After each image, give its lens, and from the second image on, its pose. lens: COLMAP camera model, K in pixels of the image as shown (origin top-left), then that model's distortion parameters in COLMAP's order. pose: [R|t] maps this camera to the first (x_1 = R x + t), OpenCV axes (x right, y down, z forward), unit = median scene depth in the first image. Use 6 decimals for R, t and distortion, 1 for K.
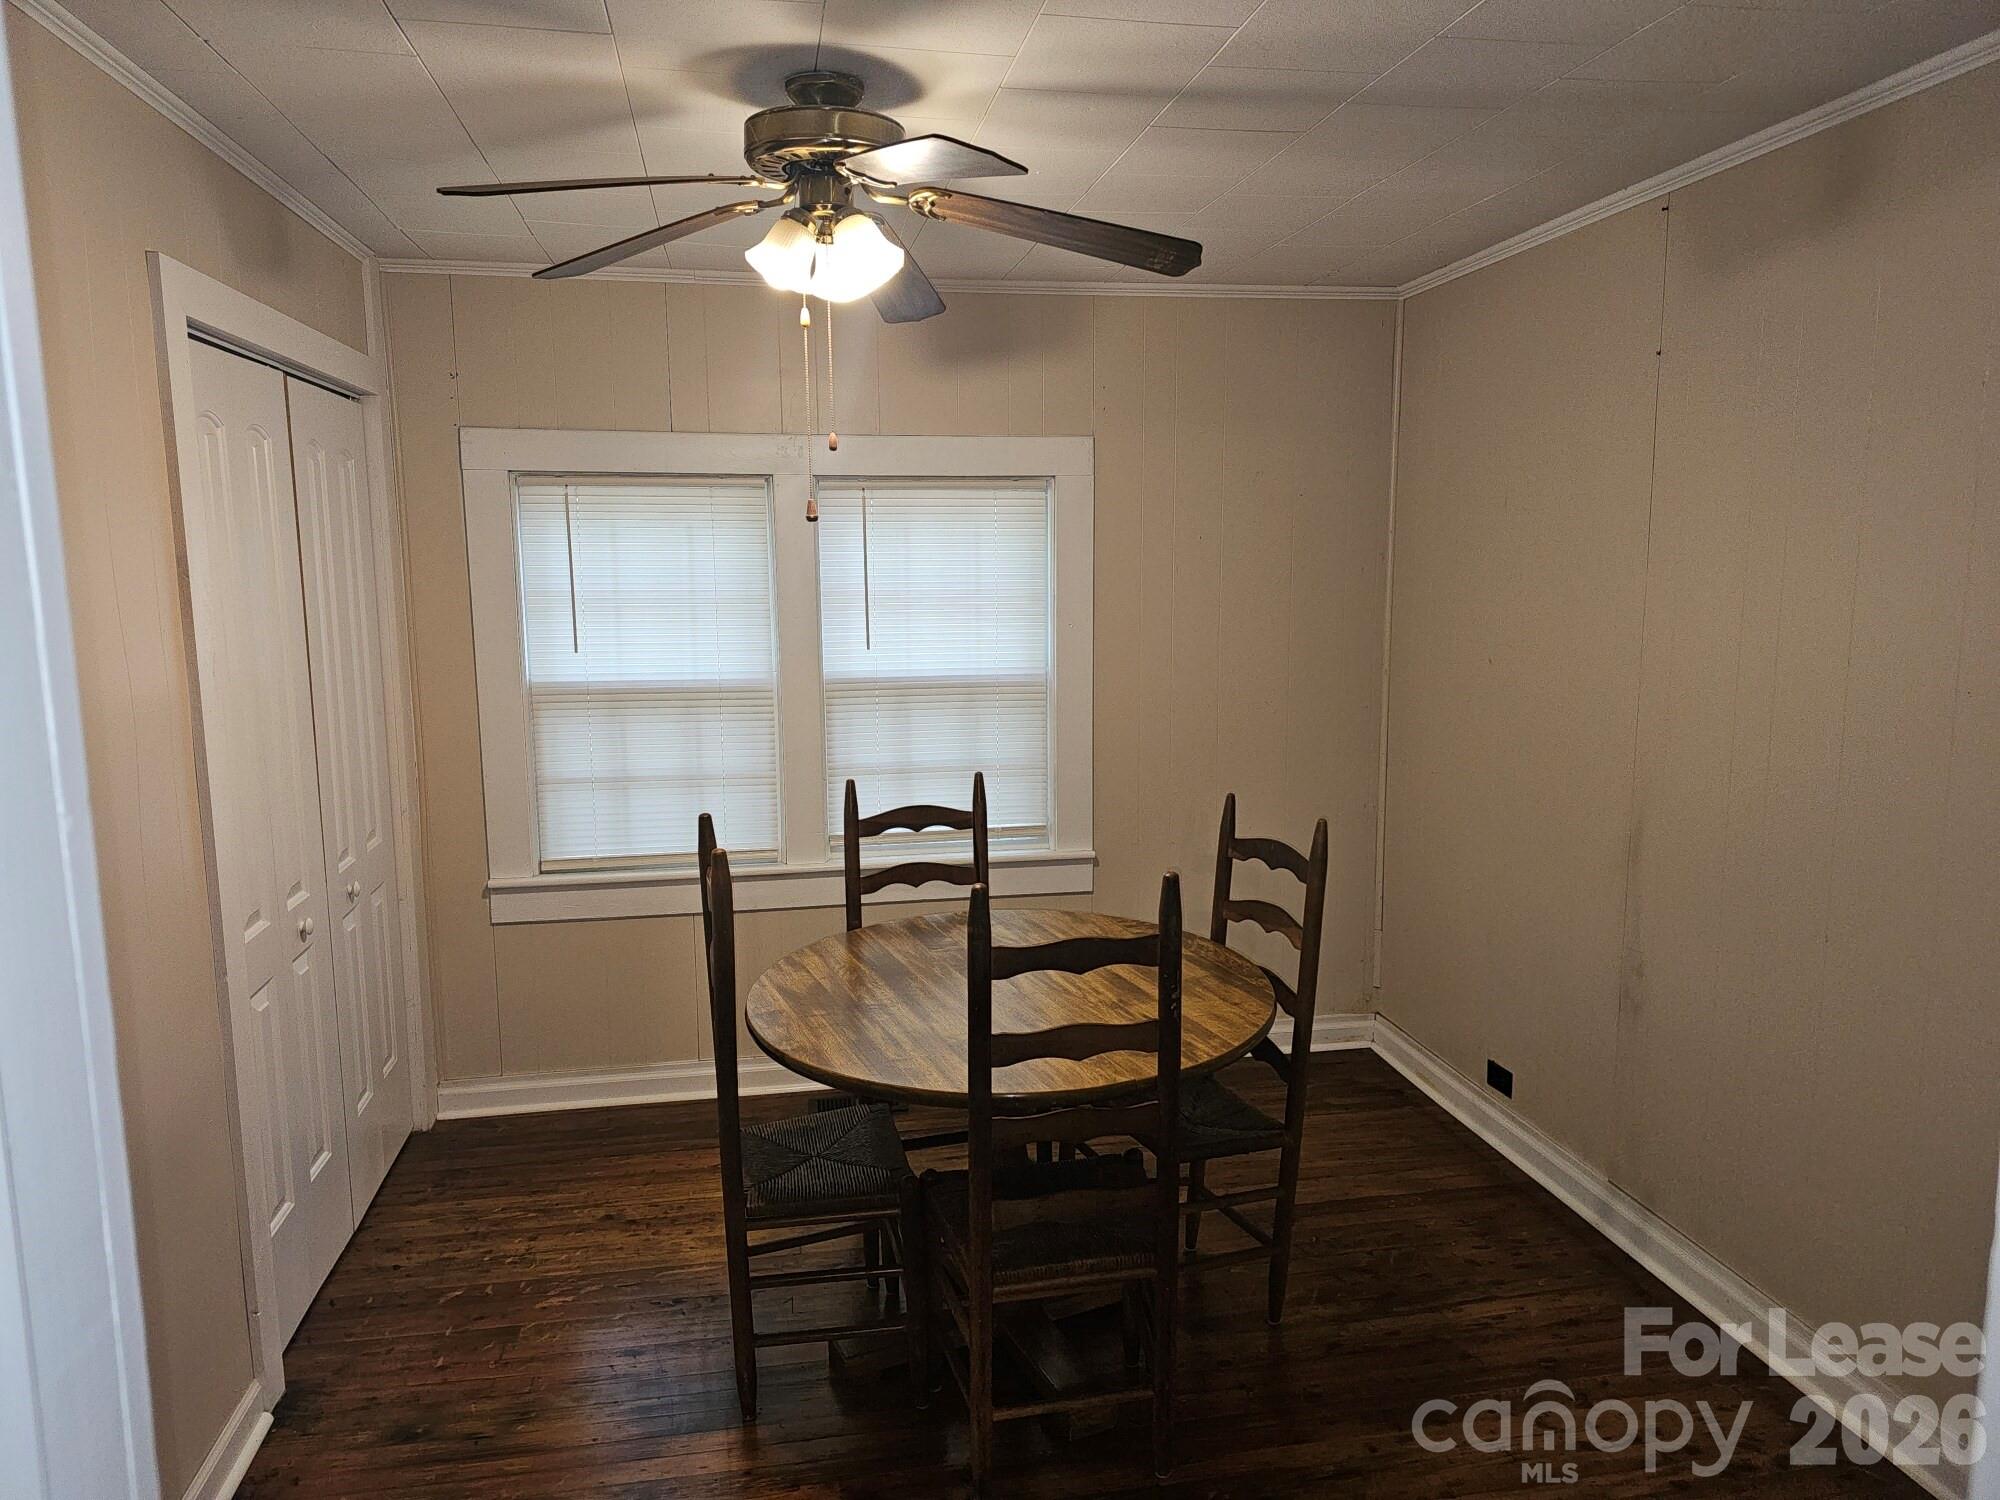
lens RADIAL K [[1333.1, 0, 988.3], [0, 1333.1, 743.7], [0, 0, 1]] dist [0.083738, -0.105222]
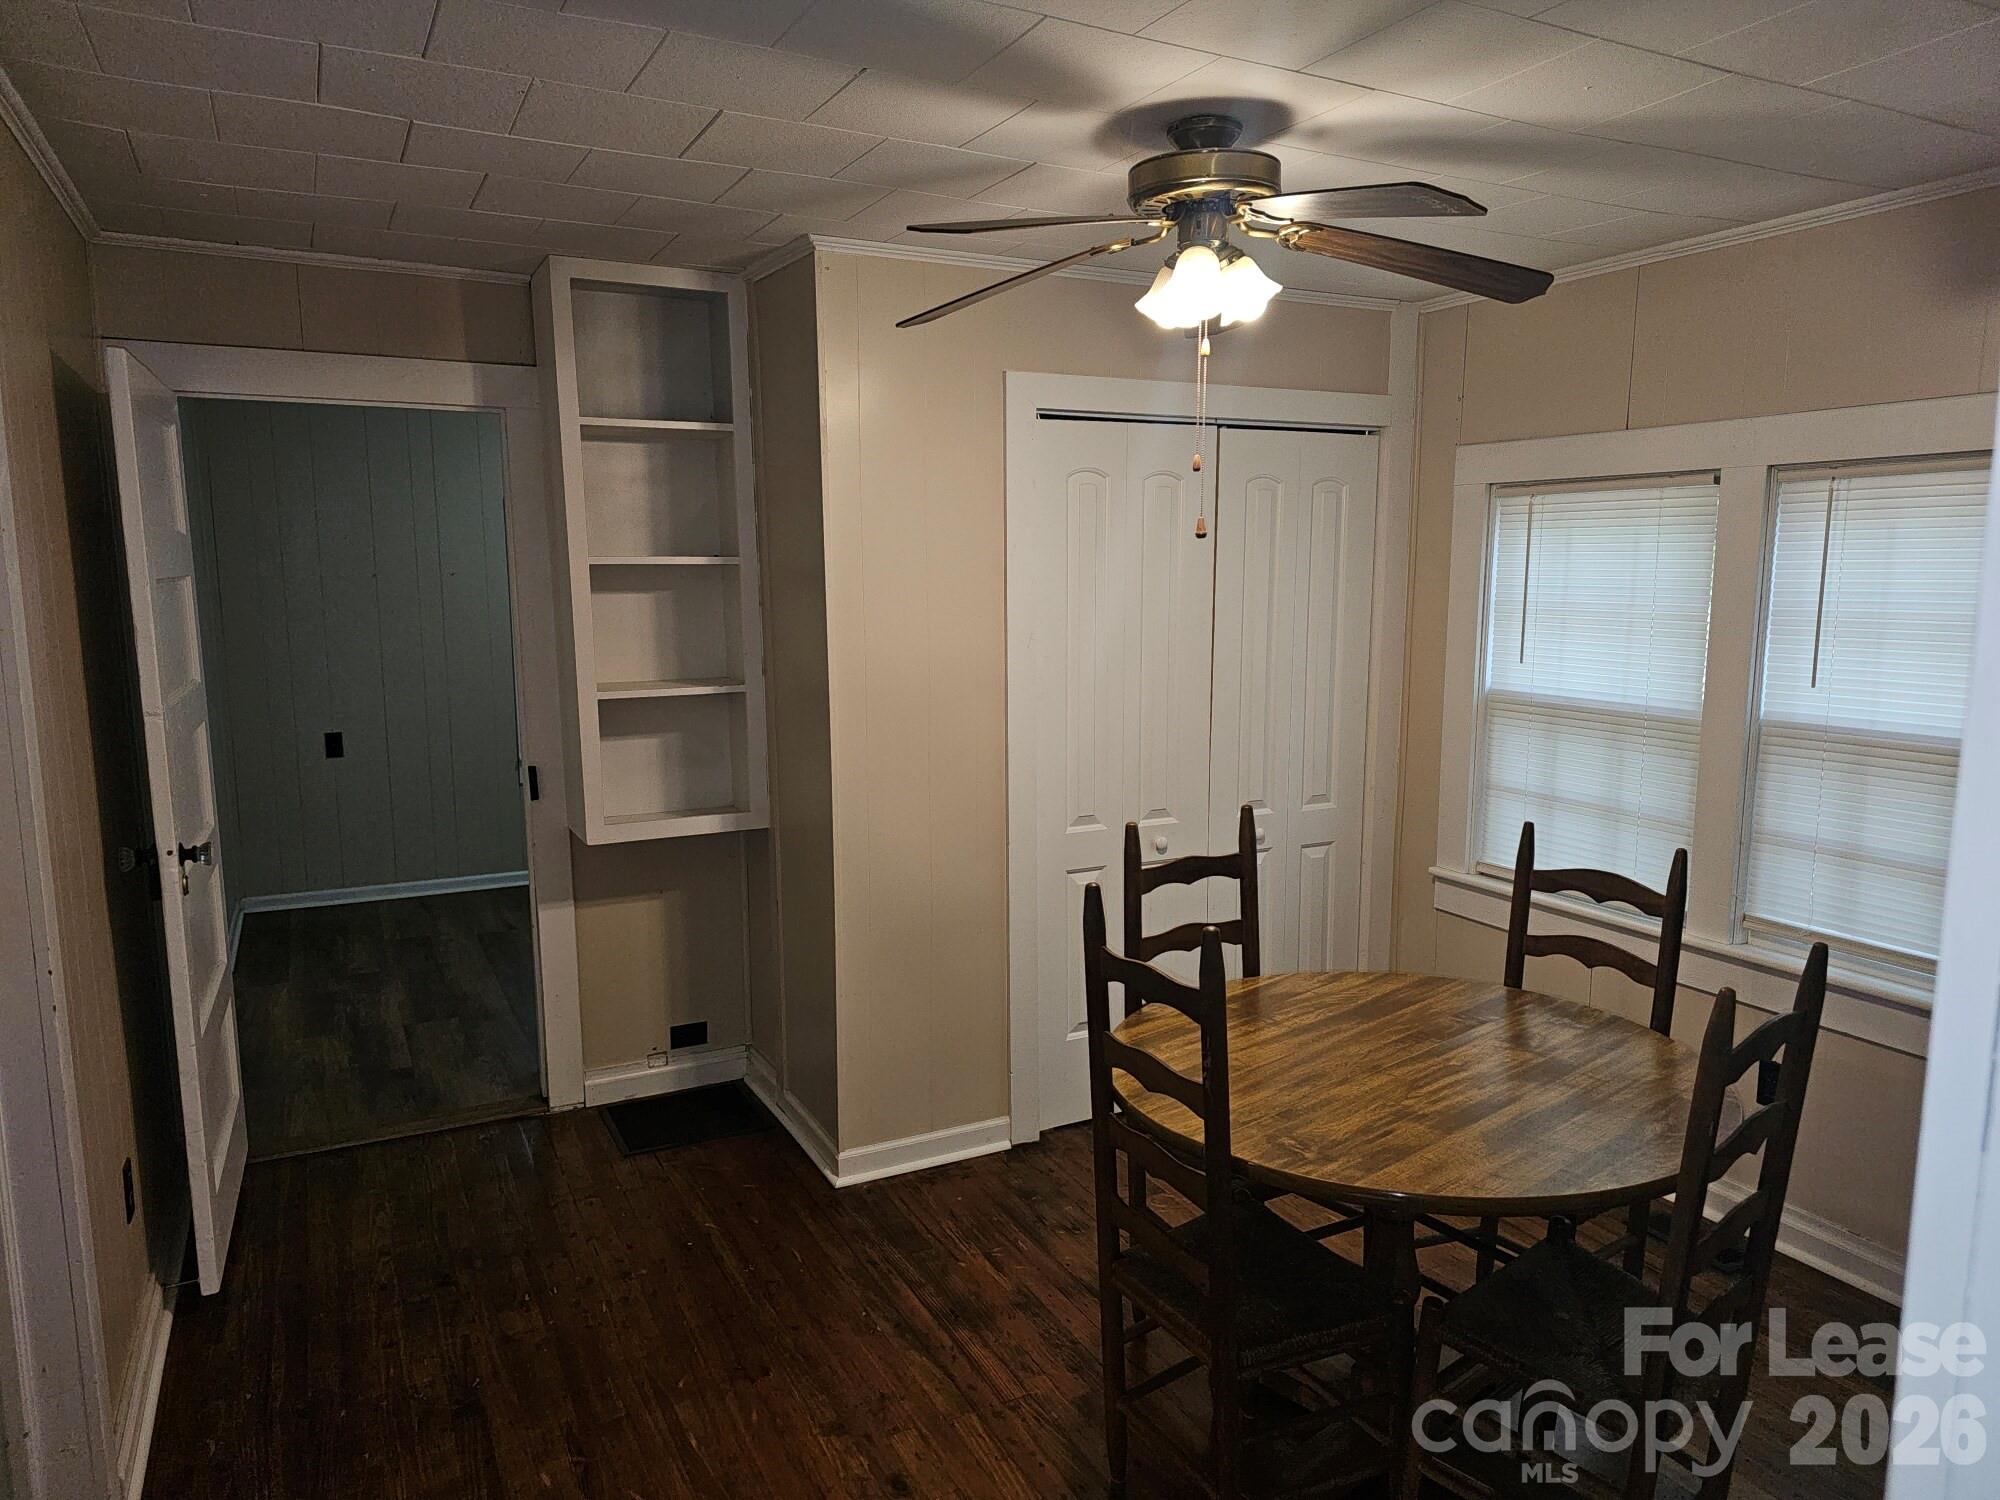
lens RADIAL K [[1344.1, 0, 1000.0], [0, 1344.1, 750.0], [0, 0, 1]] dist [0.070900, -0.108011]
pose [[0.305354, 0.137326, -0.942285, 0.538021], [-0.134231, 0.985873, 0.100180, -0.053701], [0.942731, 0.095894, 0.319474, 0.327498]]
